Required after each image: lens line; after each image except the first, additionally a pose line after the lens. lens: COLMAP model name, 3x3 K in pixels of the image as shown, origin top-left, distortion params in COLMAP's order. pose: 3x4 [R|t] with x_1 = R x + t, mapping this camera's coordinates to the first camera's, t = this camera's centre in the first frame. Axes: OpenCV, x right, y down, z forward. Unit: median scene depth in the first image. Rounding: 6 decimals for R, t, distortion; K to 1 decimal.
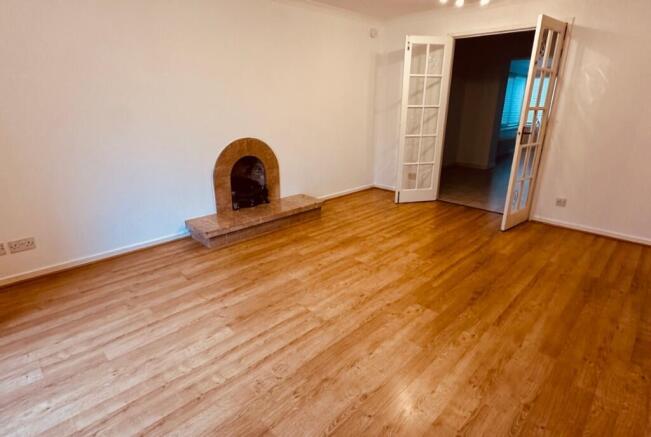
lens RADIAL K [[344.6, 0, 325.5], [0, 344.6, 218.5], [0, 0, 1]] dist [-0.004867, -0.000434]
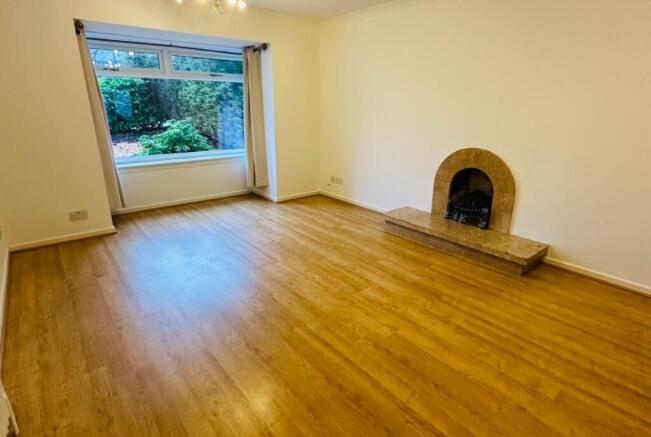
lens RADIAL K [[344.6, 0, 325.5], [0, 344.6, 218.5], [0, 0, 1]] dist [-0.004867, -0.000434]
pose [[-0.092476, 0.307154, -0.947156, 0.851071], [-0.325858, 0.889516, 0.320277, -0.275532], [0.940885, 0.338256, 0.017829, 0.811924]]
